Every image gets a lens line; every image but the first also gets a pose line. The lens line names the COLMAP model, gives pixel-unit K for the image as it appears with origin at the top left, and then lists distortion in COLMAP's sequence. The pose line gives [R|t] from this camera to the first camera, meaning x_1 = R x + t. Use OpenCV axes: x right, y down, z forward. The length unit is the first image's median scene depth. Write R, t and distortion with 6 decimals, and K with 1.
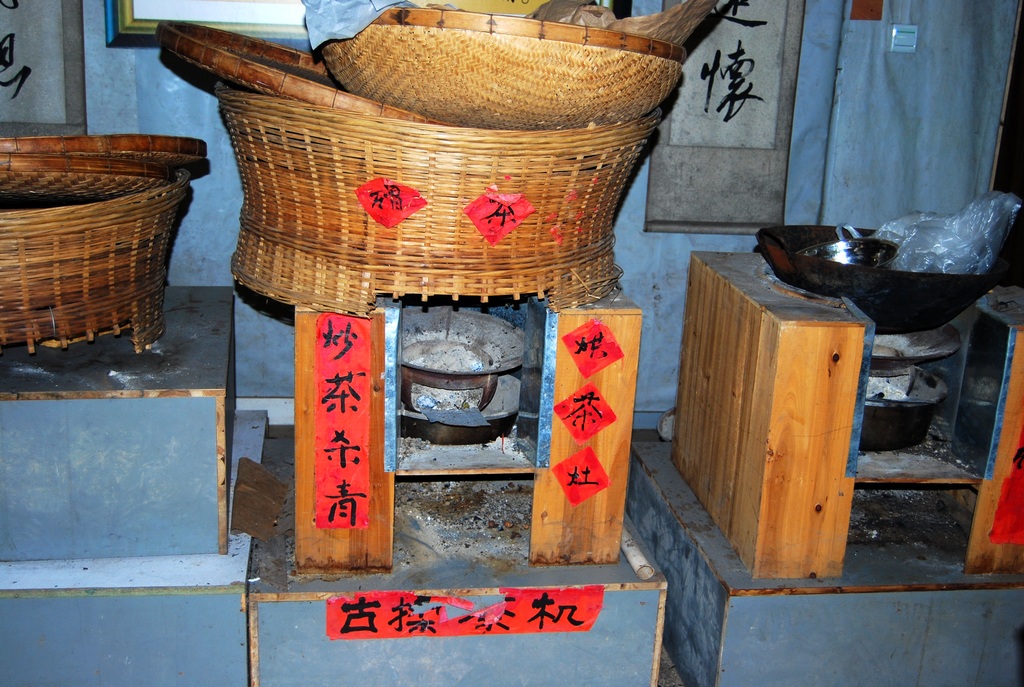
lens RADIAL K [[1240.4, 0, 512.0], [0, 1240.4, 344.8], [0, 0, 1]] dist [0.003097, 0.000000]
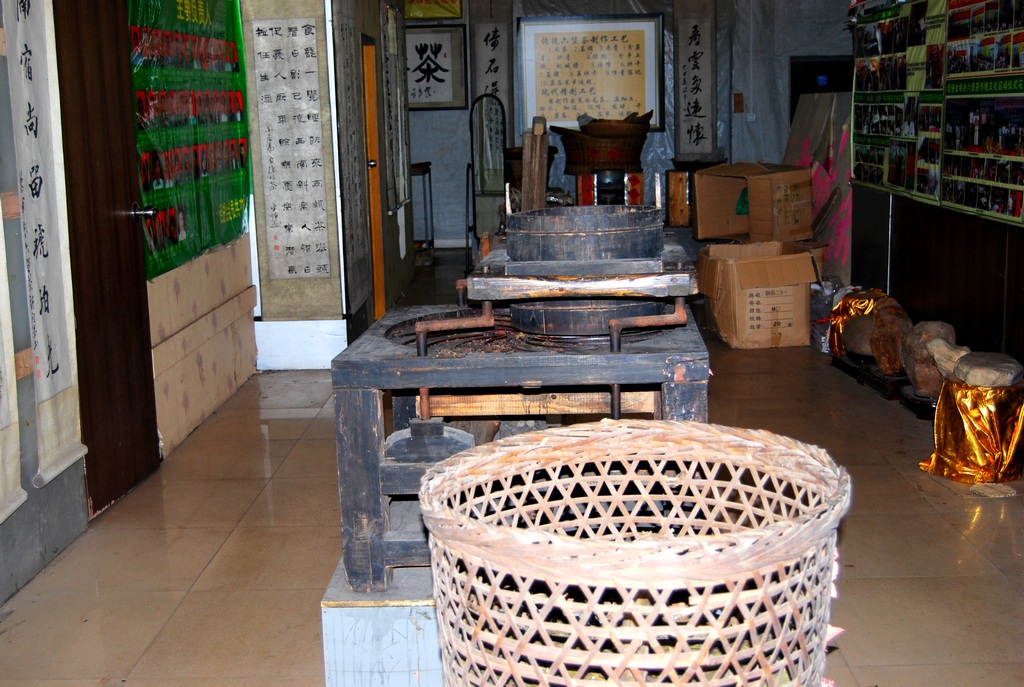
lens RADIAL K [[1329.4, 0, 512.3], [0, 1329.4, 343.3], [0, 0, 1]] dist [0.003106, 0.000000]
pose [[0.981547, -0.050455, -0.184444, 0.324382], [0.031270, 0.993930, -0.105481, 0.729100], [0.188647, 0.097767, 0.977166, -2.607647]]
